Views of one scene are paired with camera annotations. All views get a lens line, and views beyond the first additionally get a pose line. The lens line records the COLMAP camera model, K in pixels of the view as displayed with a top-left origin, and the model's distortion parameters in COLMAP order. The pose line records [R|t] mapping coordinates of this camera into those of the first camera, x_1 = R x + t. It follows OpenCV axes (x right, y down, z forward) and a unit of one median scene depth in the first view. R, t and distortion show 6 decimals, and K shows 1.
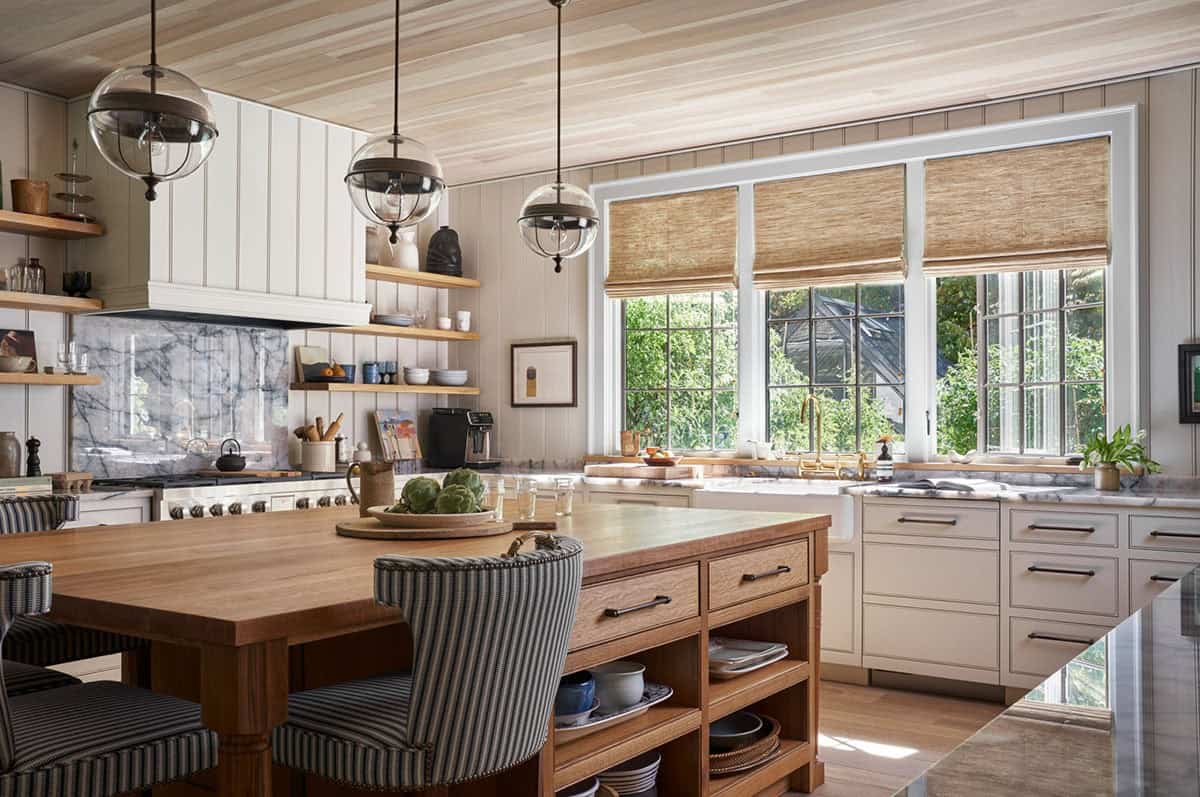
lens RADIAL K [[1096.7, 0, 550.6], [0, 1096.7, 402.5], [0, 0, 1]] dist [-0.005981, 0.159947]
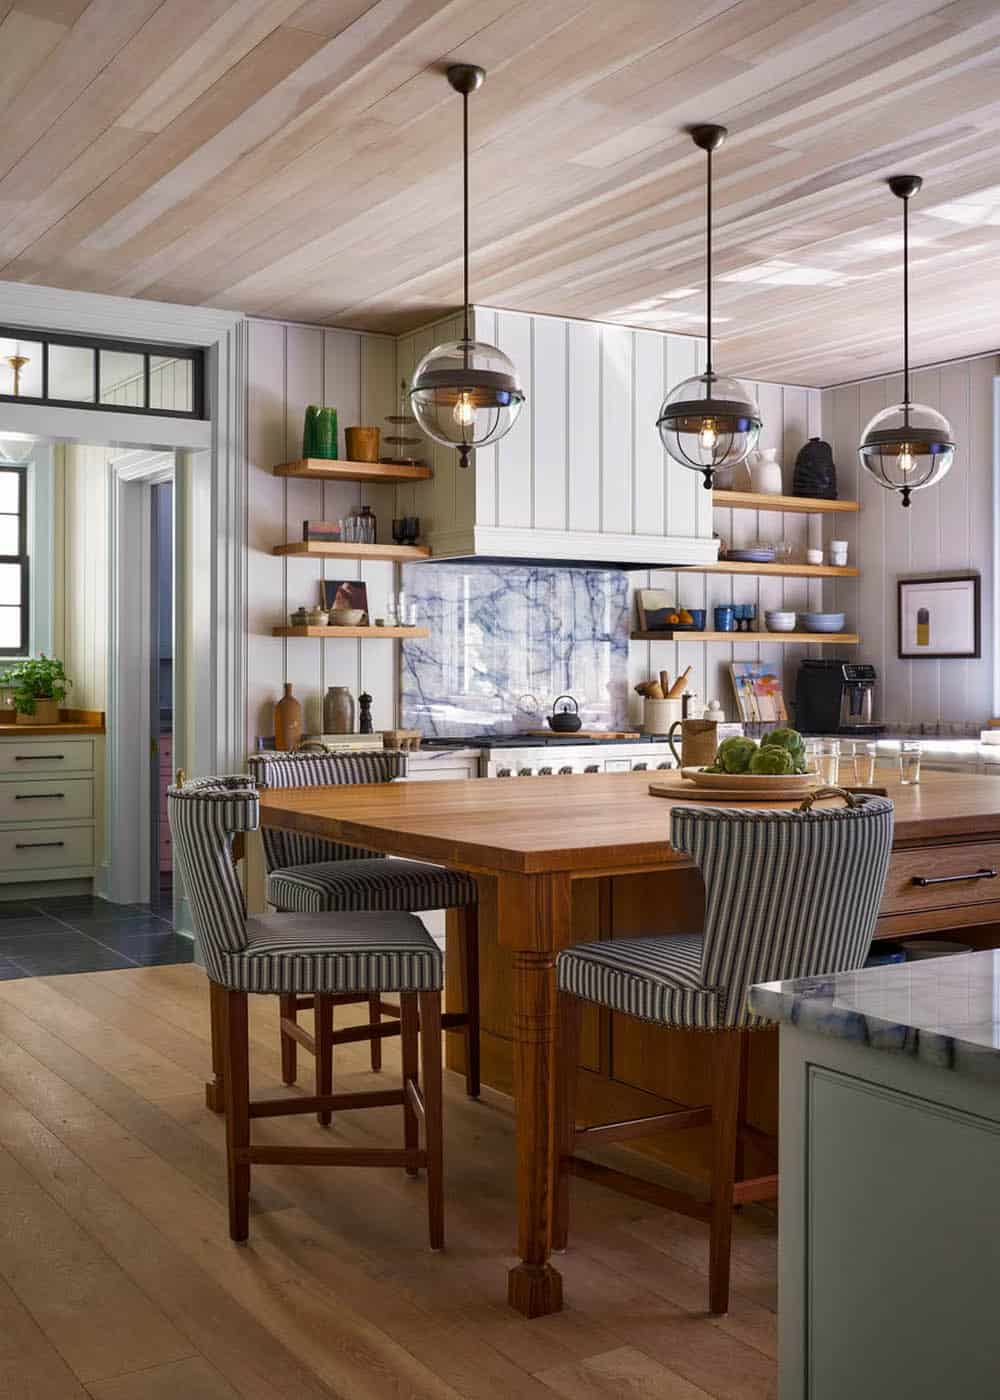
lens RADIAL K [[1459.6, 0, 499.1], [0, 1459.6, 666.8], [0, 0, 1]] dist [-0.071510, -0.000632]
pose [[0.941574, -0.003628, -0.336787, 0.060102], [0.006872, 0.999941, 0.008442, -0.000803], [0.336736, -0.010263, 0.941543, -0.136939]]
